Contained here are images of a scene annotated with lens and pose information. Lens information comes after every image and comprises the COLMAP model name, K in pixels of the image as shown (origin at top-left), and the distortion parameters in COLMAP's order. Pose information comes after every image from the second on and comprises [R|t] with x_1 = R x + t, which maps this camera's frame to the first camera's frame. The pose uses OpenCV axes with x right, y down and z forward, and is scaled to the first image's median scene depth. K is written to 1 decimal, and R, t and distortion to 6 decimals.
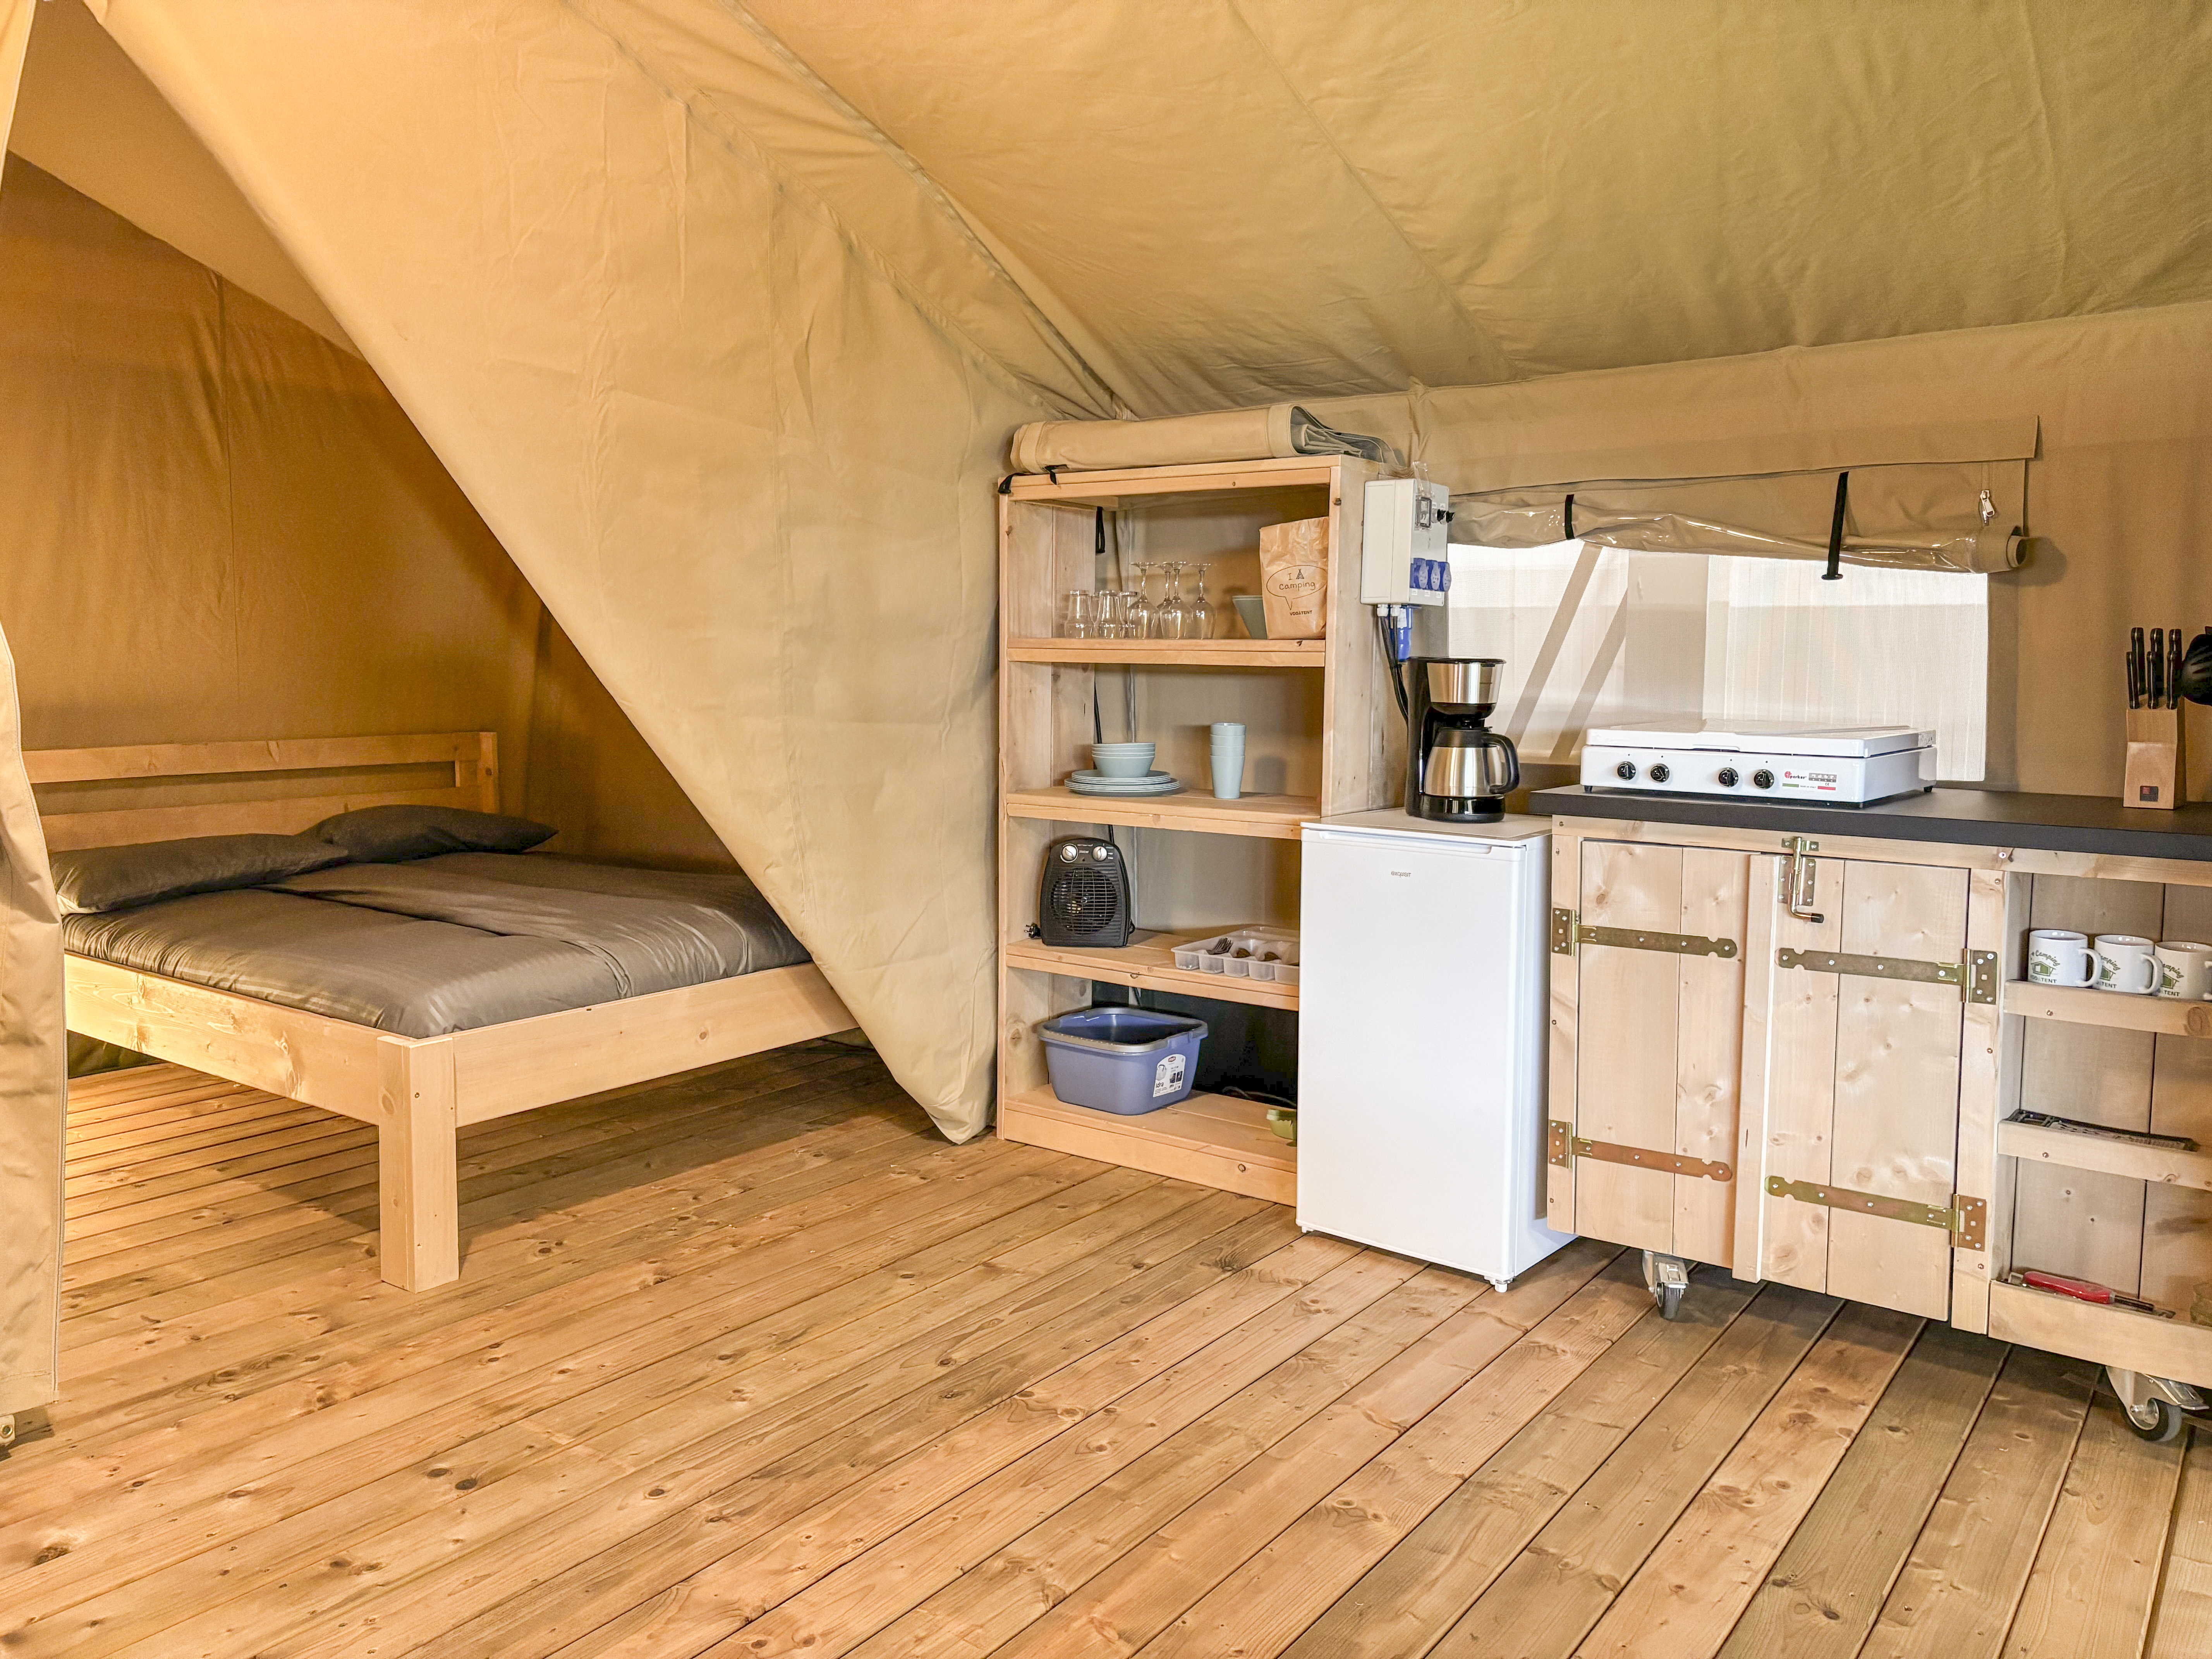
lens RADIAL K [[1662.9, 0, 1103.1], [0, 1662.9, 805.2], [0, 0, 1]] dist [0.066873, -0.070426]
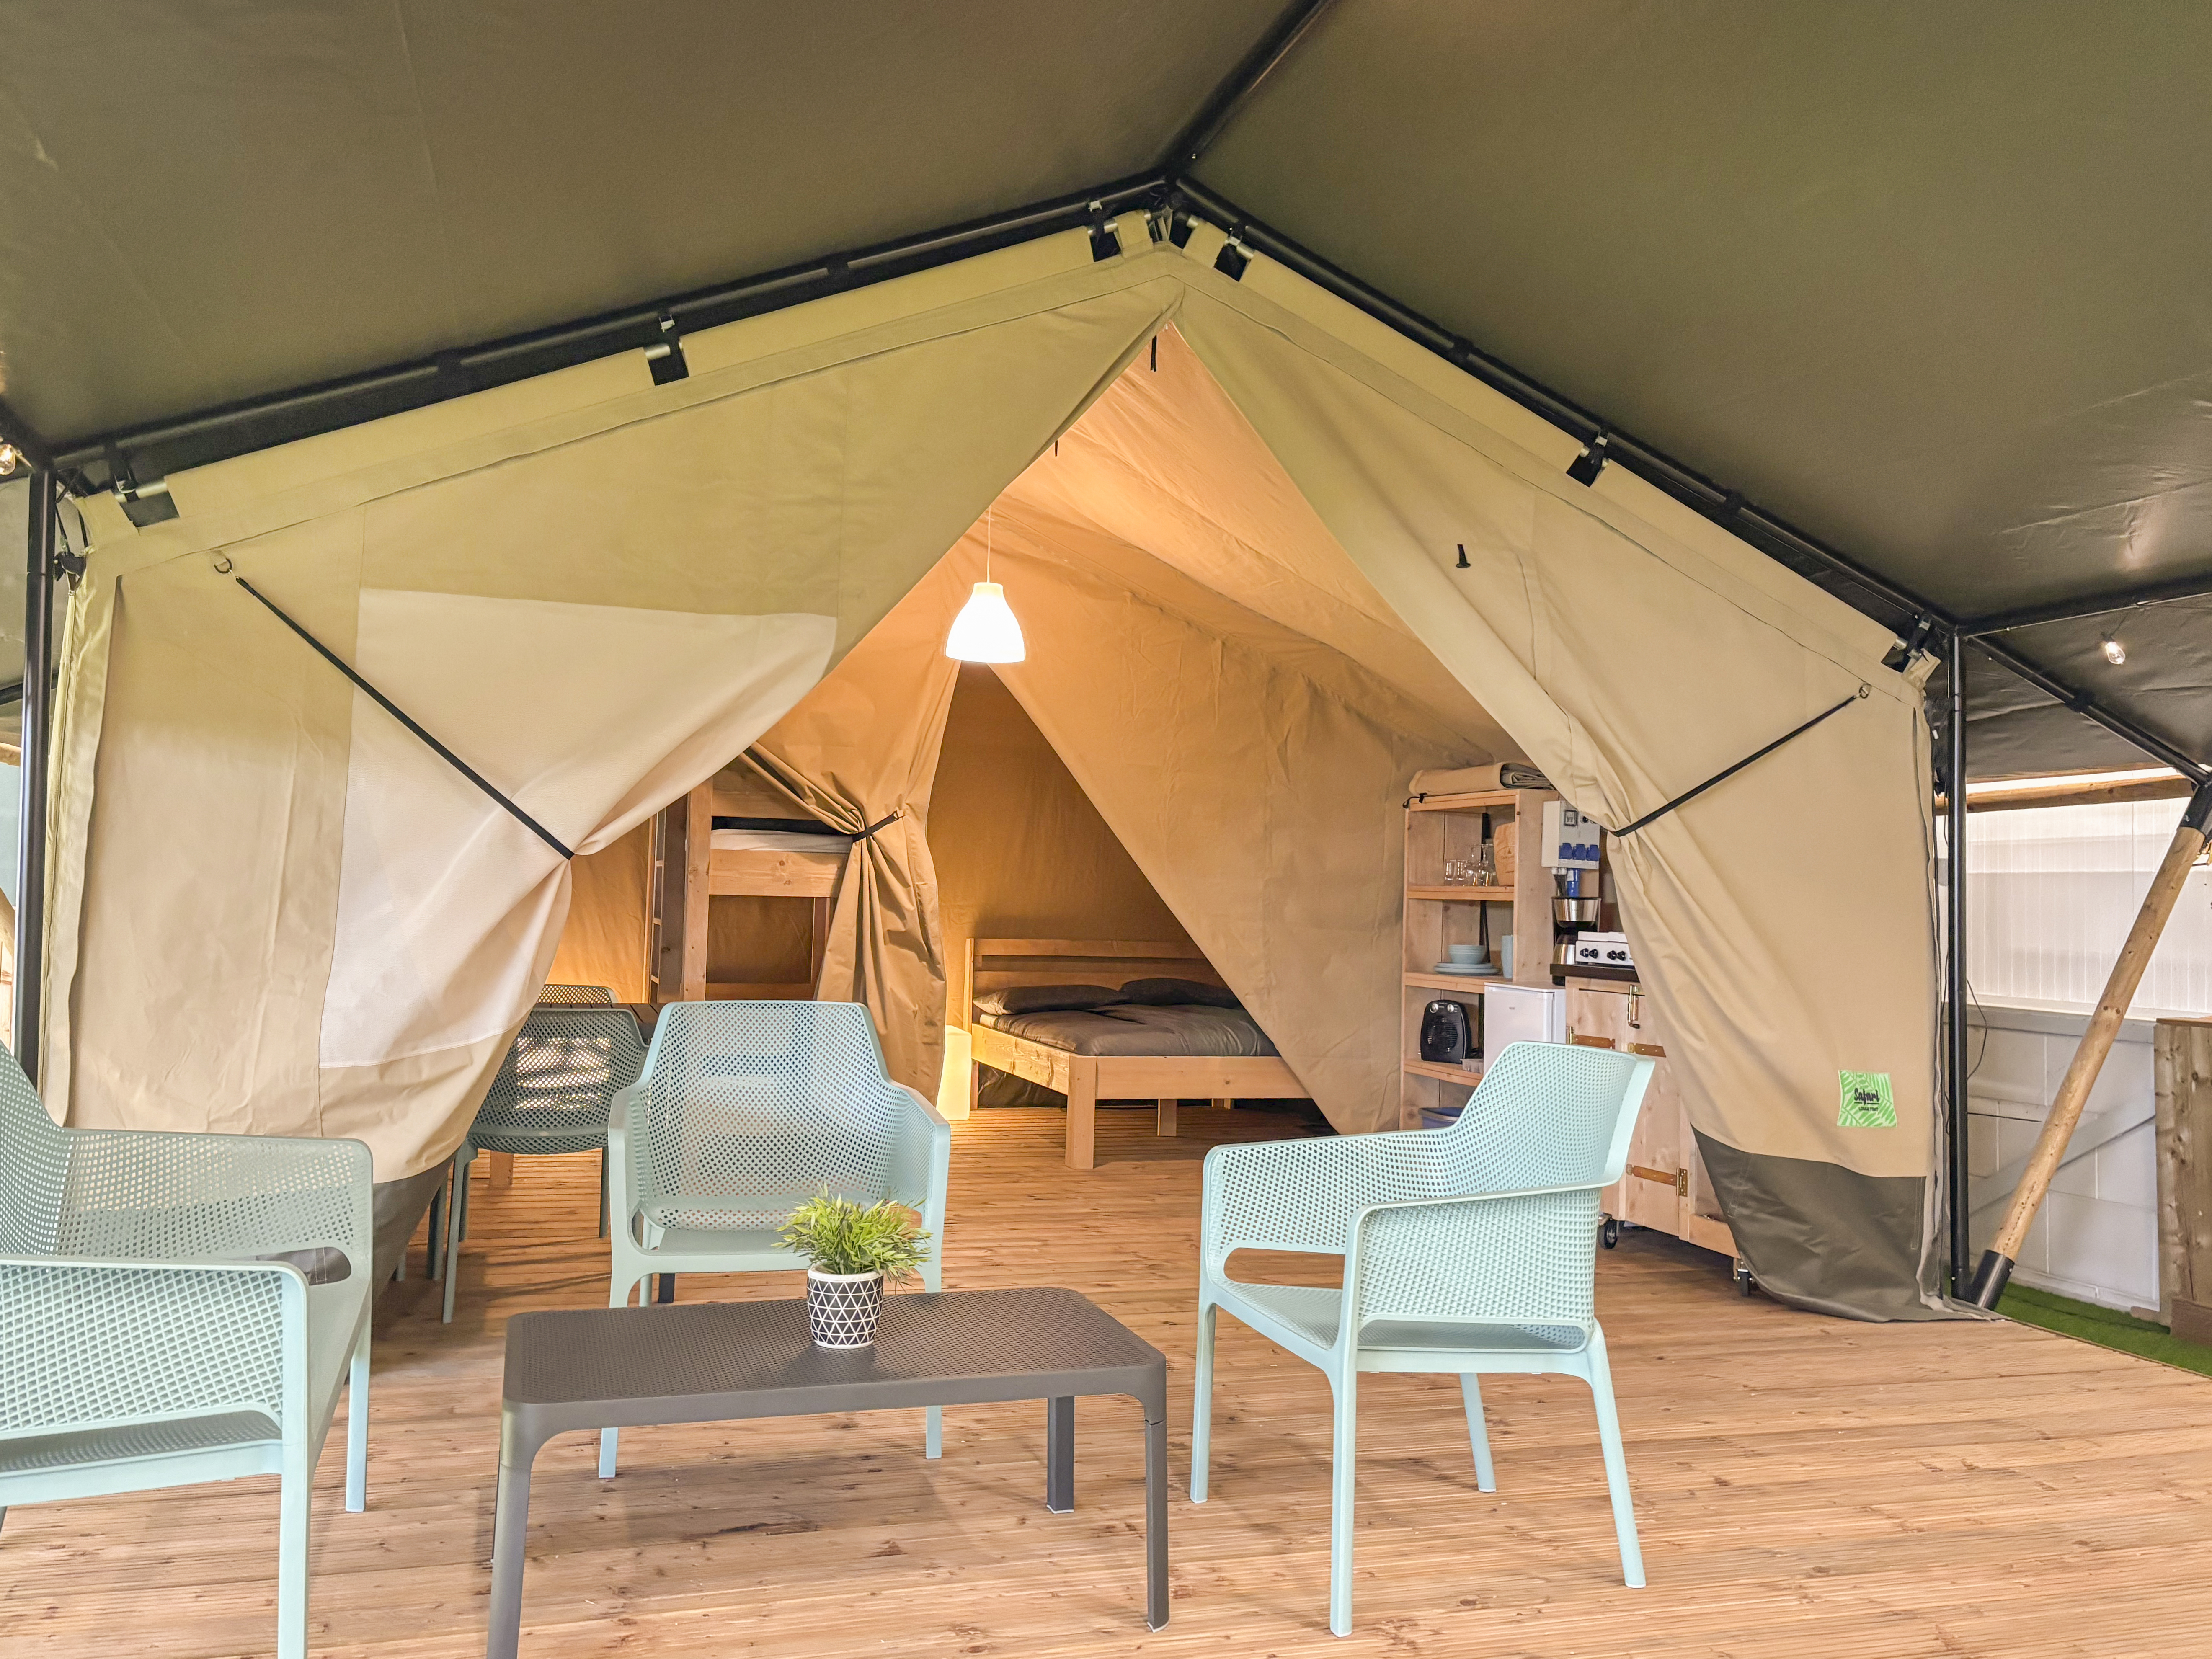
lens RADIAL K [[1821.5, 0, 1090.5], [0, 1821.5, 837.7], [0, 0, 1]] dist [0.056349, -0.039504]
pose [[0.806873, -0.006783, -0.590687, 0.976191], [-0.076660, 0.990276, -0.116089, 0.122022], [0.585730, 0.138951, 0.798507, -0.926381]]
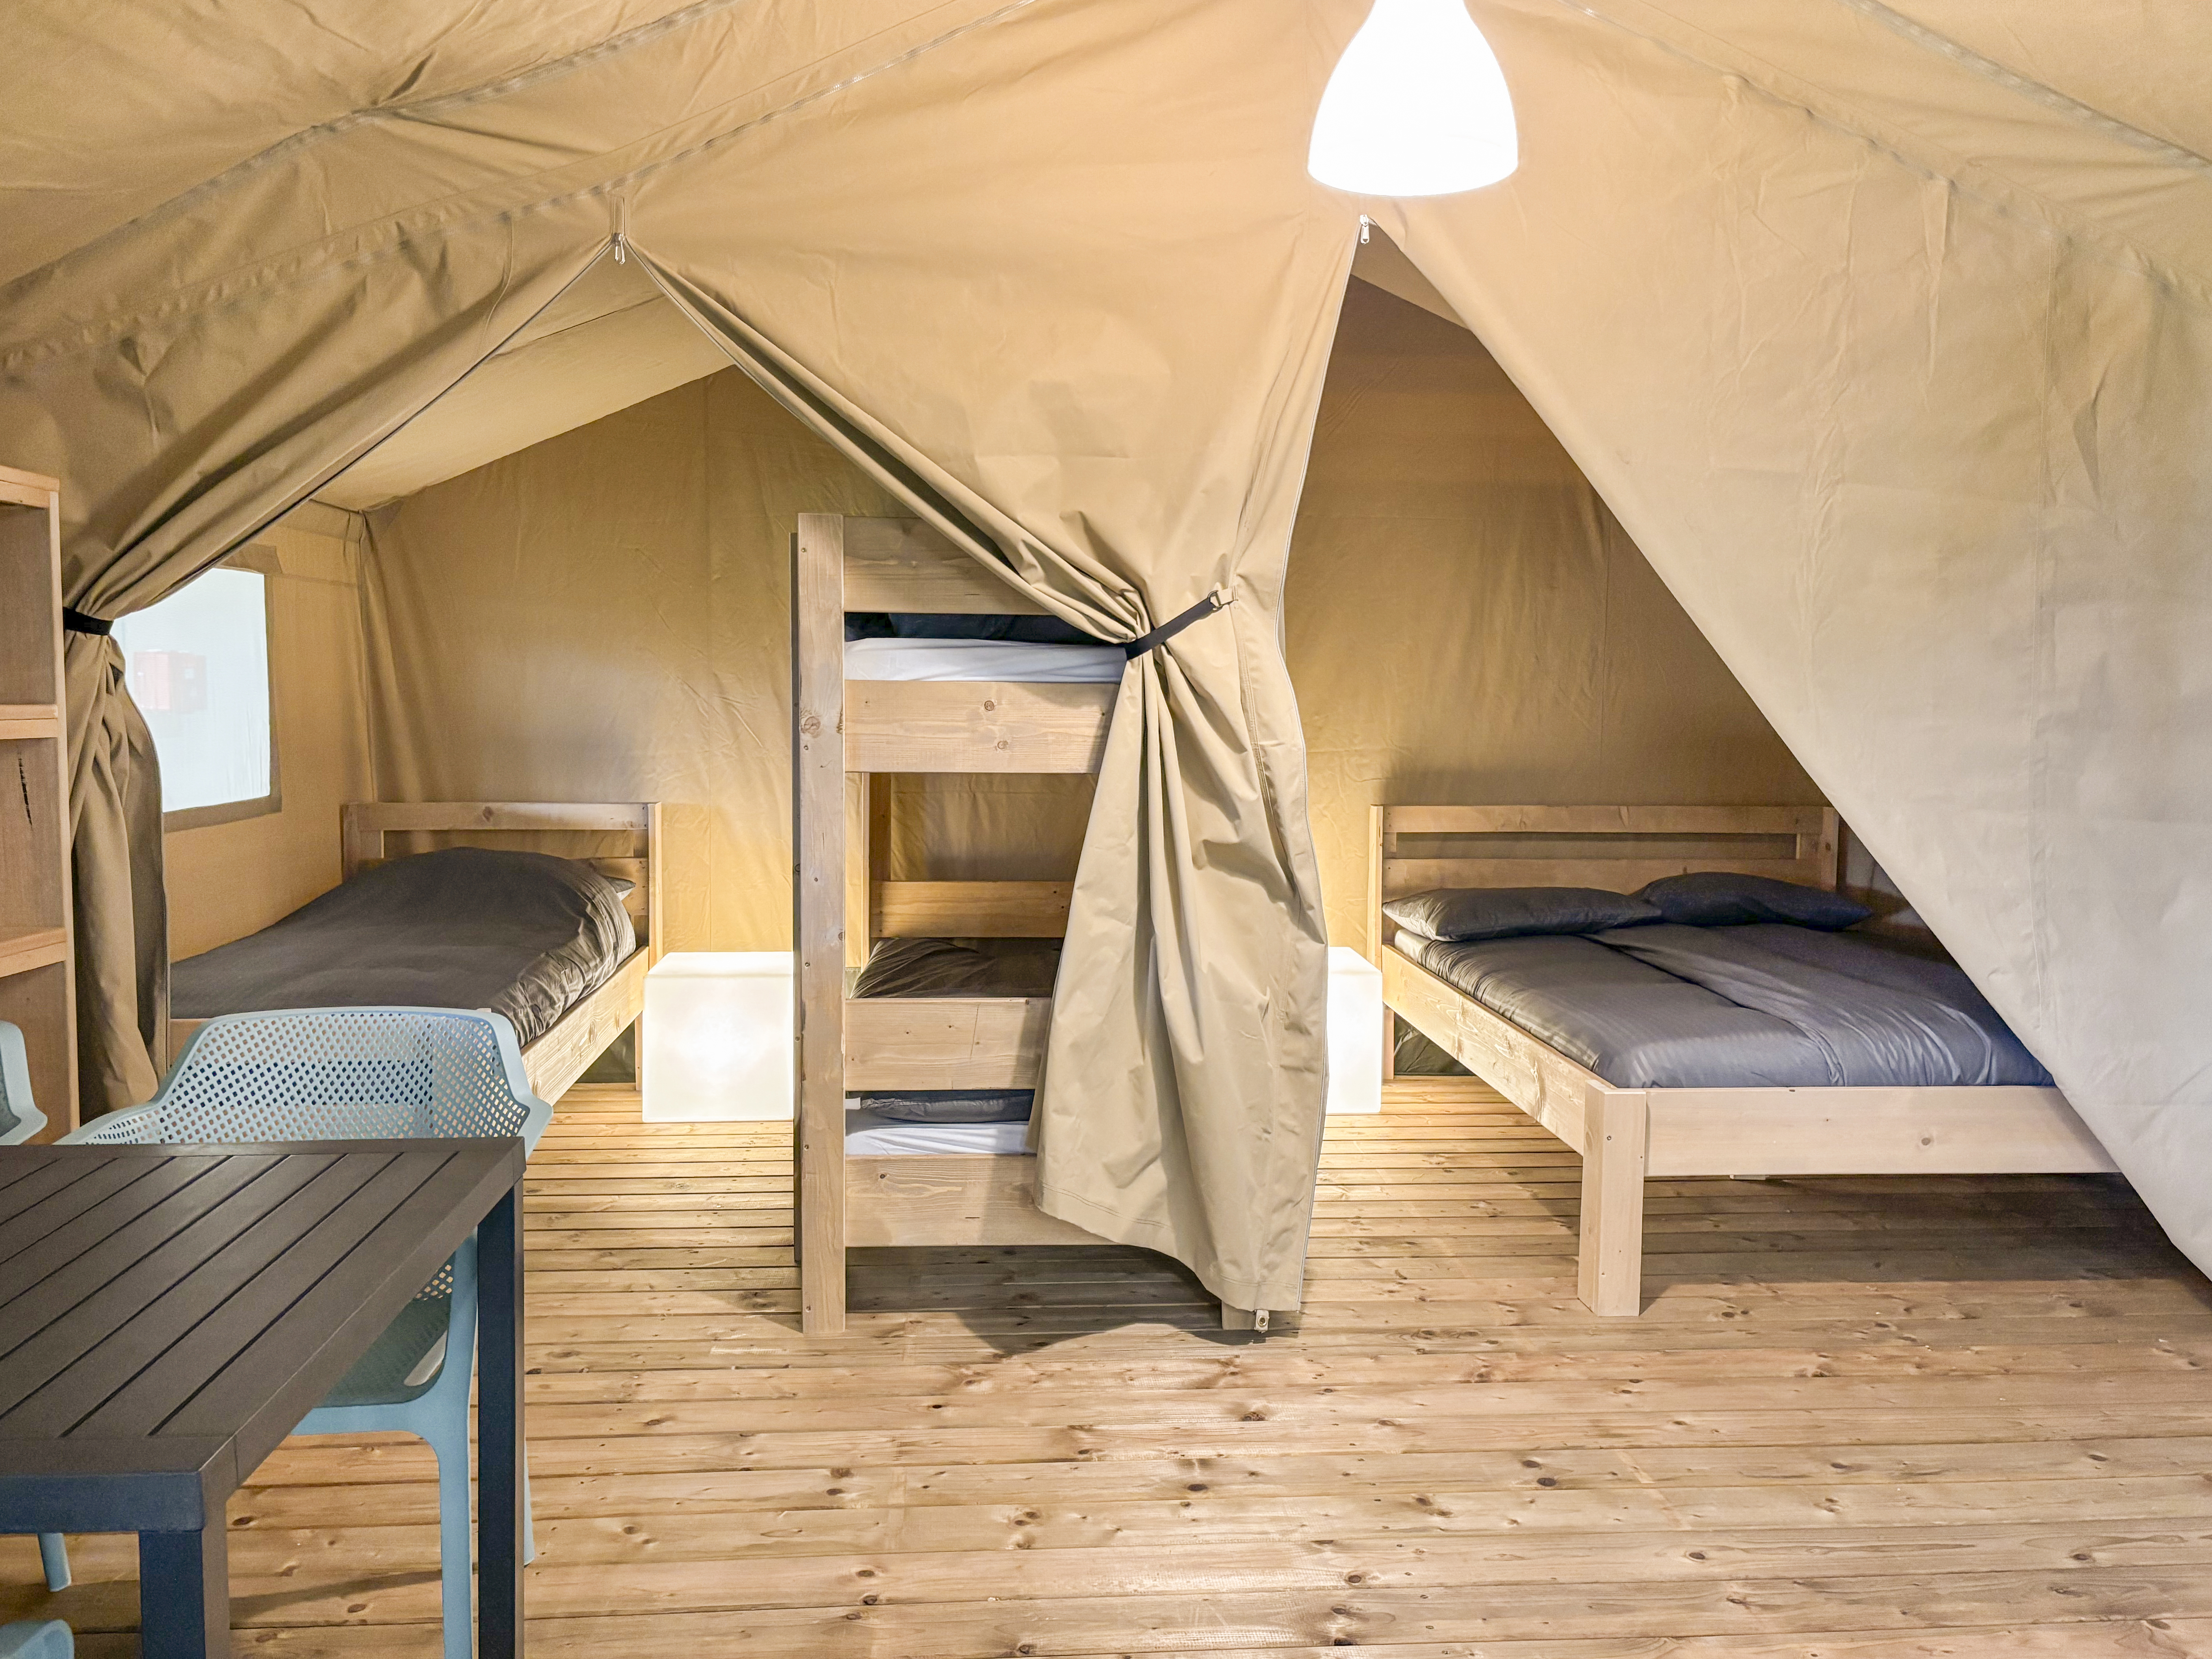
lens RADIAL K [[1684.1, 0, 1111.1], [0, 1684.1, 809.7], [0, 0, 1]] dist [0.074432, -0.086007]
pose [[0.656973, 0.051904, -0.752125, 0.188990], [-0.076020, 0.997103, 0.002408, -0.018589], [0.750071, 0.055595, 0.659016, 0.003475]]
